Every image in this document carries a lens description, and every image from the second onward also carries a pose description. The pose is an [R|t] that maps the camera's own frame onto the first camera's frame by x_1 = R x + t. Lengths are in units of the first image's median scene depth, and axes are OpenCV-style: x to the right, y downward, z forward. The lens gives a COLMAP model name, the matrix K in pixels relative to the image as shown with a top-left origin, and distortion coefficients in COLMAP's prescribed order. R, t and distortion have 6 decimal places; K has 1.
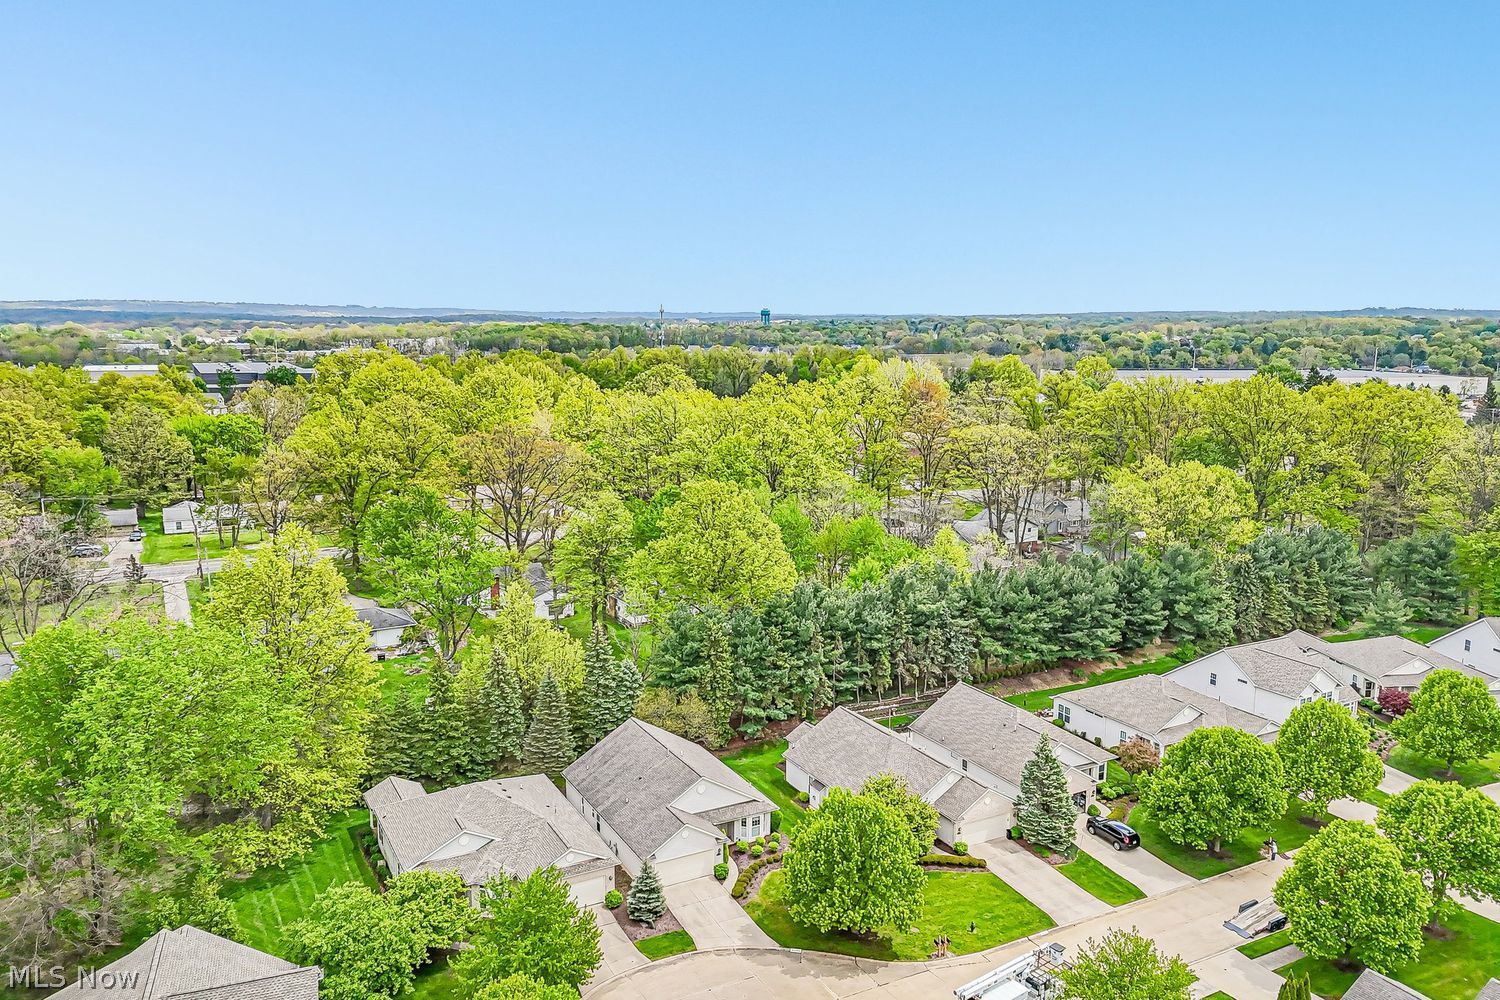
lens RADIAL K [[1086.8, 0, 750.0], [0, 1086.8, 500.0], [0, 0, 1]] dist [0.097214, -0.115613]
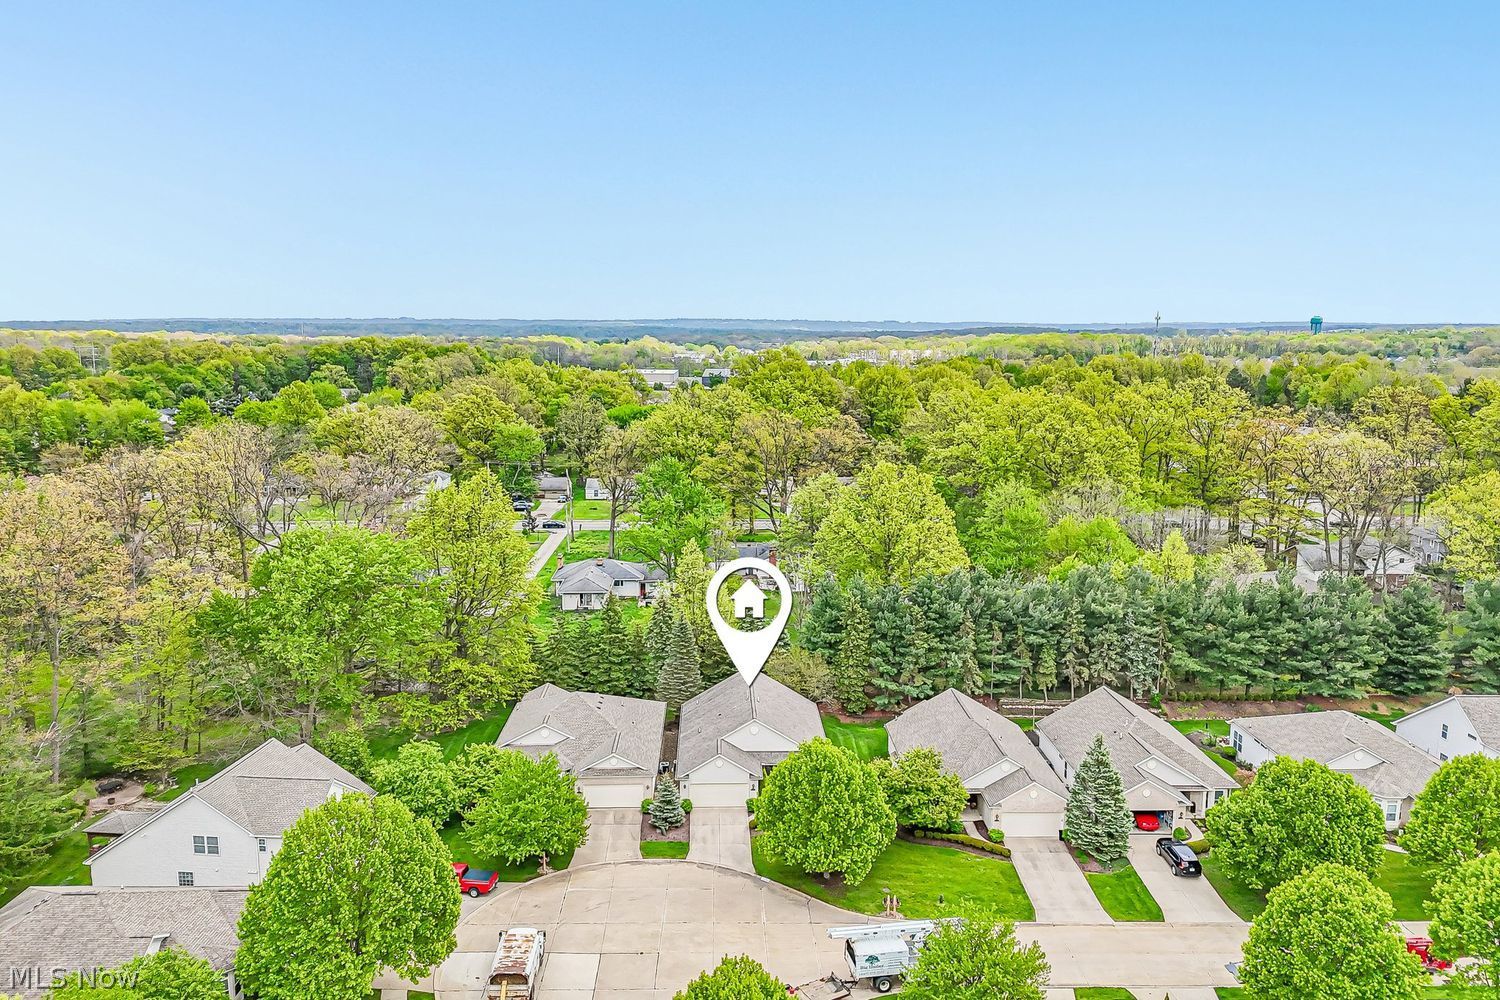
lens RADIAL K [[1086.8, 0, 750.0], [0, 1086.8, 500.0], [0, 0, 1]] dist [0.097214, -0.115613]
pose [[0.897015, 0.069045, -0.436575, 0.304279], [-0.073601, 0.997267, 0.006495, 0.021198], [0.435830, 0.026306, 0.899645, 0.010664]]
